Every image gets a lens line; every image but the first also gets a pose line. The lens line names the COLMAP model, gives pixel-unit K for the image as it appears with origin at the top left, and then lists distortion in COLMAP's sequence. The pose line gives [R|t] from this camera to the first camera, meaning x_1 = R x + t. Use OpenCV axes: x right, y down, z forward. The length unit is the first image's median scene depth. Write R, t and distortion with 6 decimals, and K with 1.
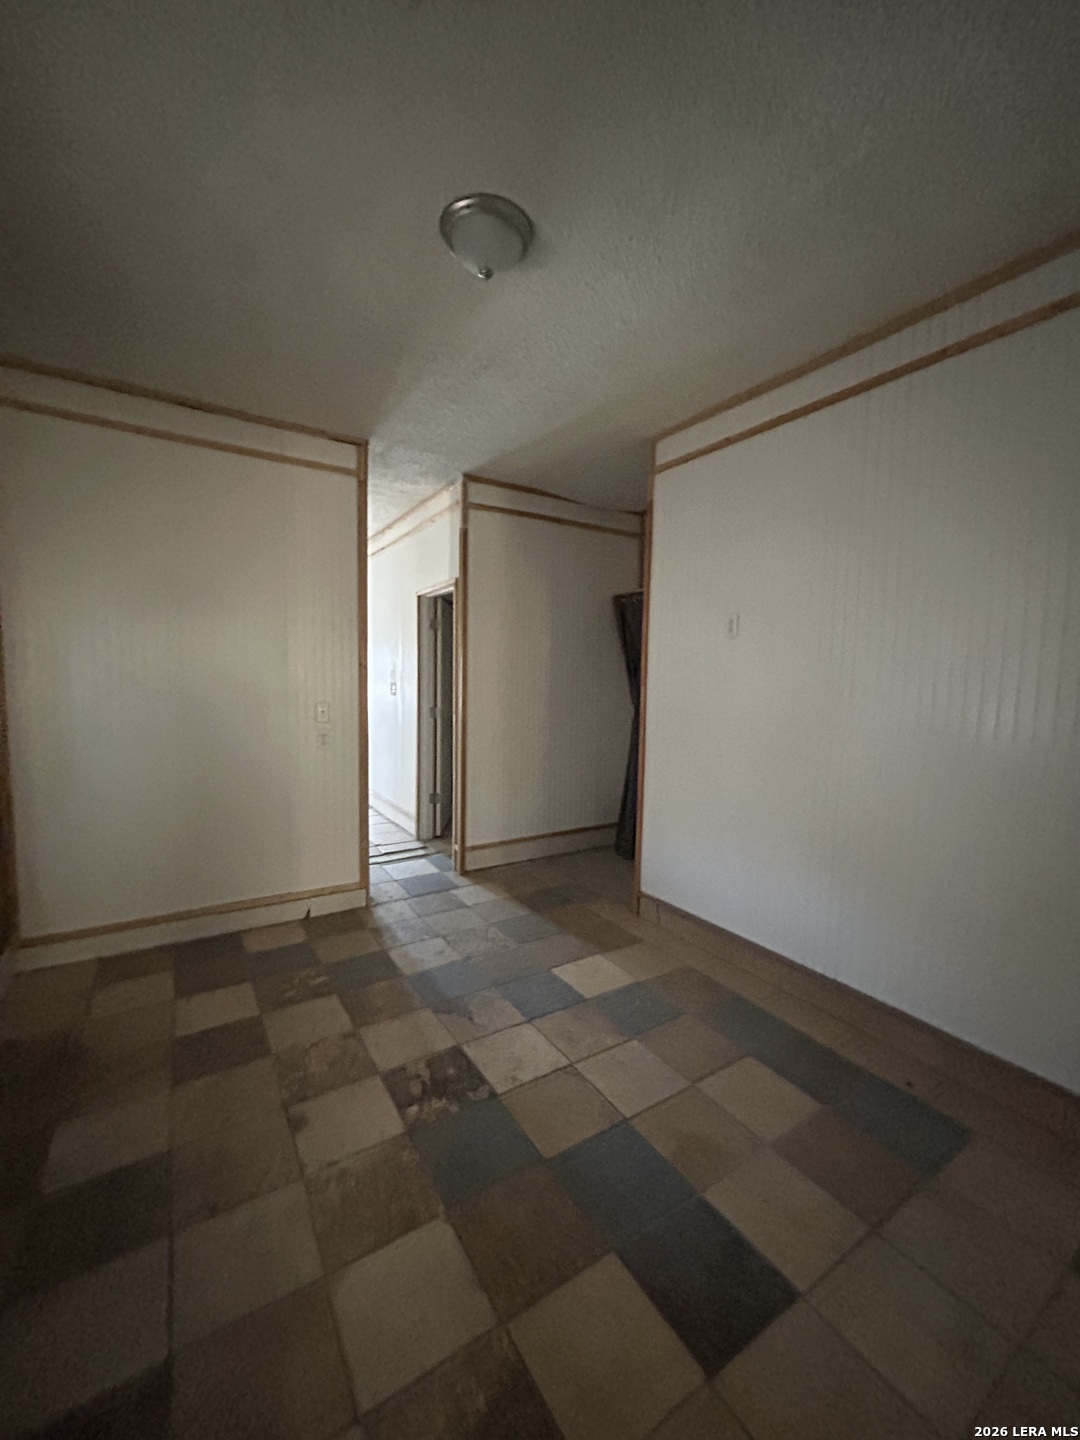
lens RADIAL K [[579.0, 0, 543.4], [0, 579.0, 721.4], [0, 0, 1]] dist [-0.000120, 0.000108]
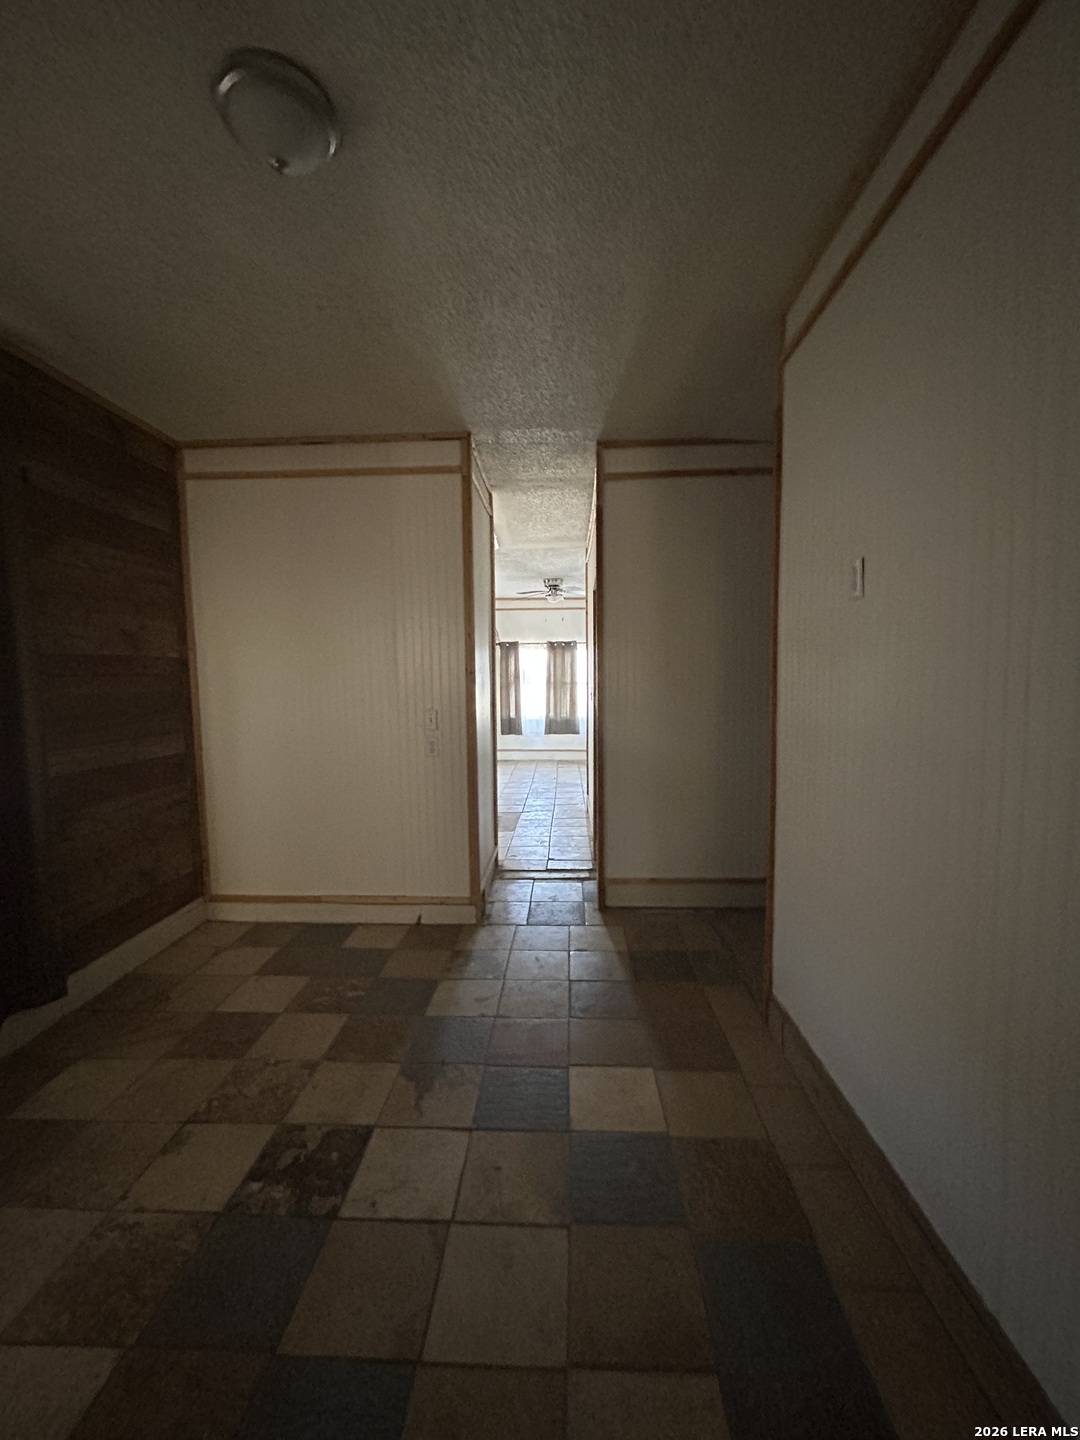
lens RADIAL K [[579.0, 0, 539.0], [0, 579.0, 719.9], [0, 0, 1]] dist [-0.000120, 0.000108]
pose [[0.815961, 0.013846, -0.577941, 0.396219], [-0.019728, 0.999798, -0.003901, -0.016293], [0.577770, 0.014585, 0.816069, 0.349423]]
